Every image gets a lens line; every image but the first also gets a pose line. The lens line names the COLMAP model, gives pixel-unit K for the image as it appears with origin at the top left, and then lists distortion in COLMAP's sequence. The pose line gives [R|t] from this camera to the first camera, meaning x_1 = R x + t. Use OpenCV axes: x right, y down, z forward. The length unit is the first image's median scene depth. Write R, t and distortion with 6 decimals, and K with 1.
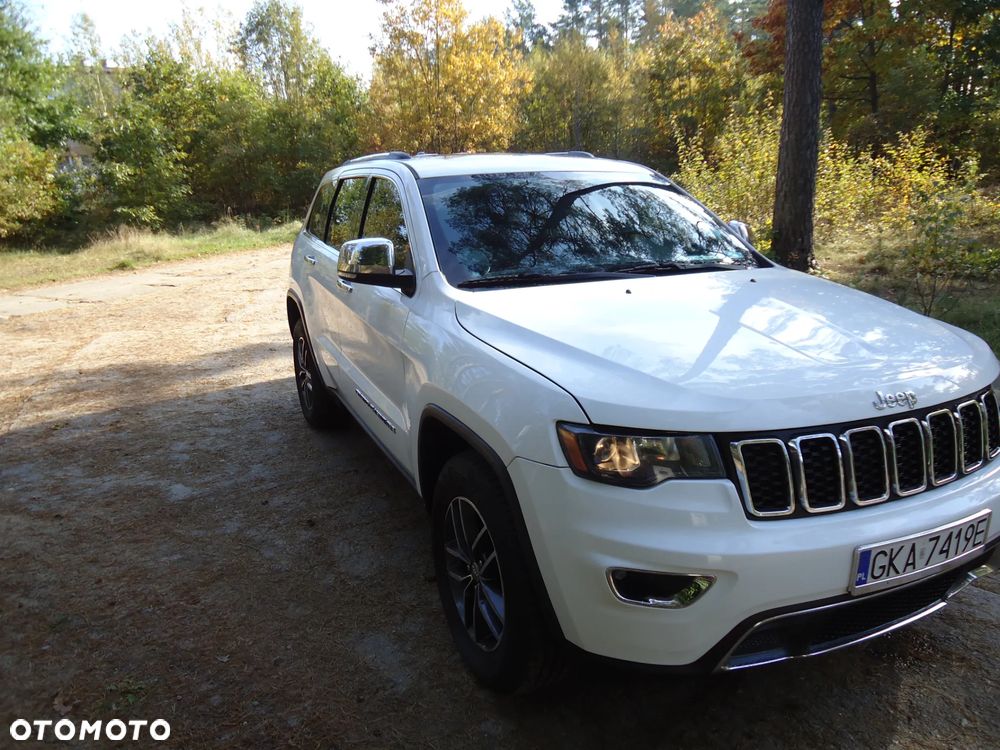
lens RADIAL K [[724.0, 0, 500.0], [0, 724.0, 375.0], [0, 0, 1]] dist [-0.001223, 0.001037]
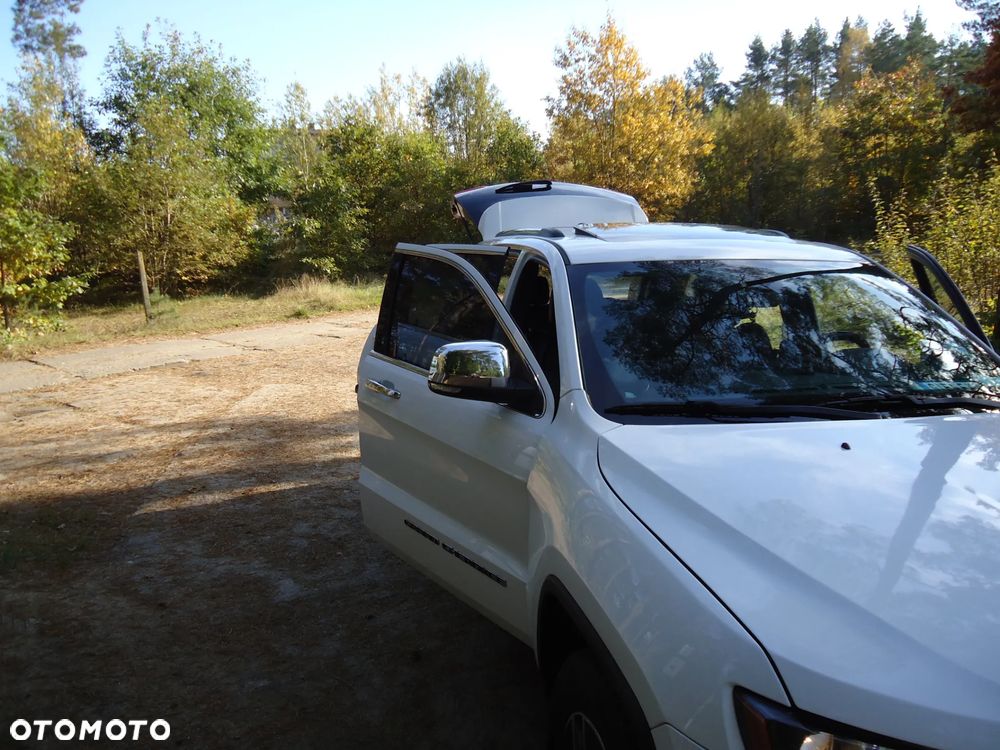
lens RADIAL K [[720.5, 0, 500.0], [0, 720.5, 375.0], [0, 0, 1]] dist [-0.003364, -0.003789]
pose [[0.973748, 0.065248, -0.218077, -0.000331], [-0.080304, 0.994909, -0.060895, -0.015498], [0.212993, 0.076809, 0.974030, 0.032085]]
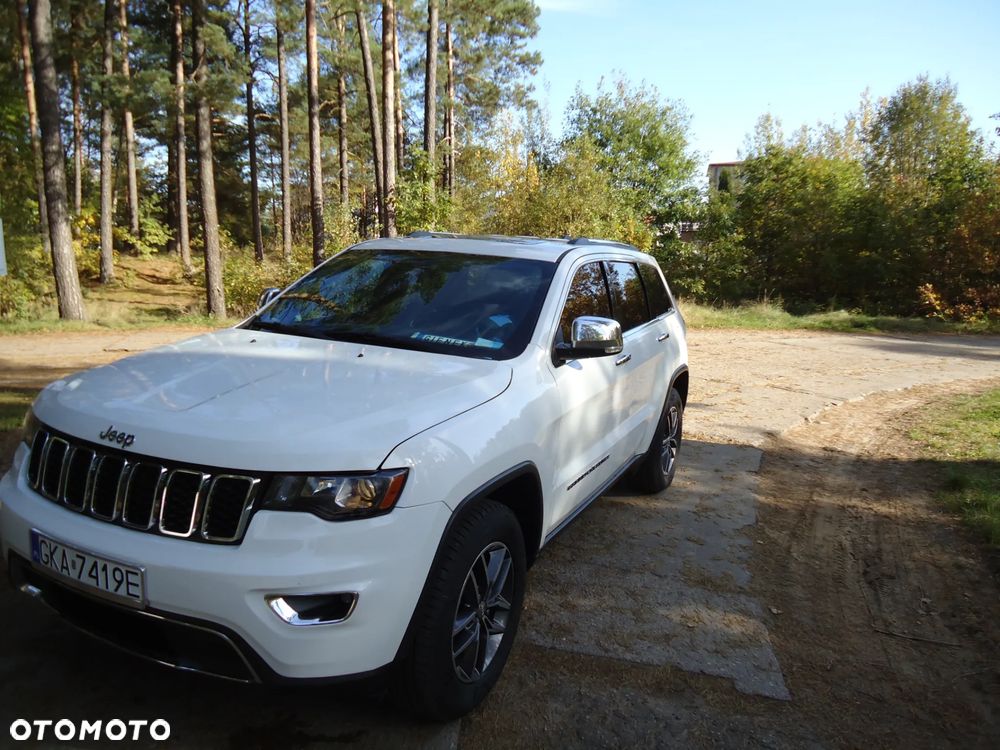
lens RADIAL K [[724.0, 0, 500.0], [0, 724.0, 375.0], [0, 0, 1]] dist [-0.001223, 0.001037]
pose [[0.590859, 0.199435, -0.781736, 0.226343], [-0.284147, 0.958320, 0.029719, -0.034166], [0.755080, 0.204568, 0.622901, 0.089364]]
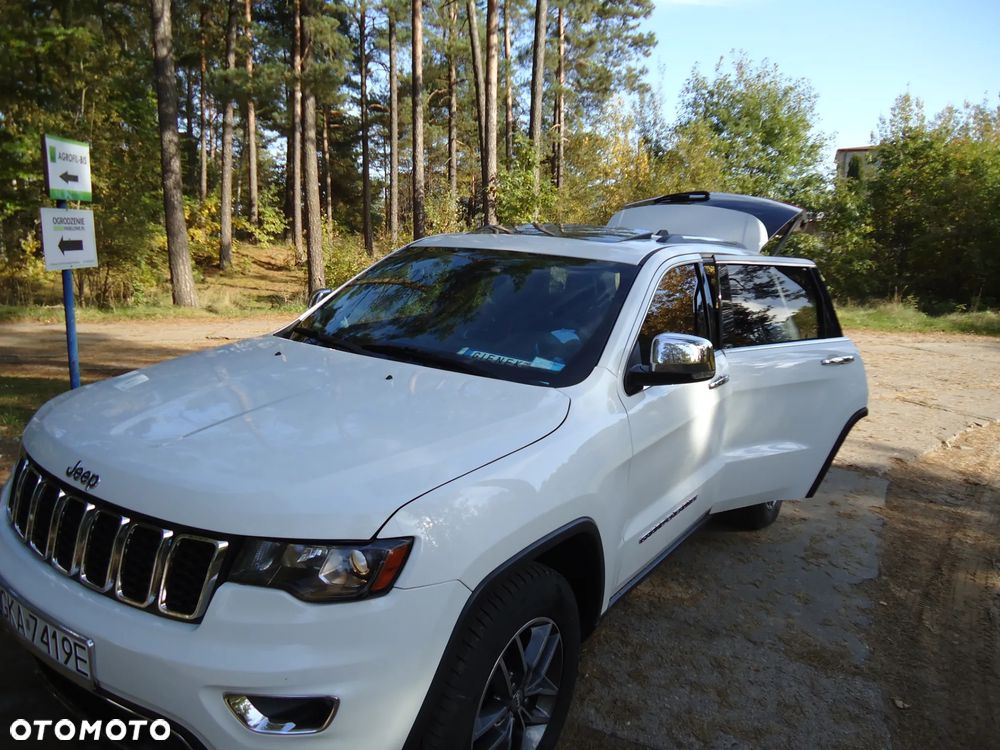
lens RADIAL K [[730.8, 0, 500.0], [0, 730.8, 375.0], [0, 0, 1]] dist [-0.007282, -0.001468]
pose [[0.467201, 0.226484, -0.854651, 0.214284], [-0.306102, 0.948289, 0.083965, -0.039811], [0.829472, 0.222382, 0.512369, 0.104190]]
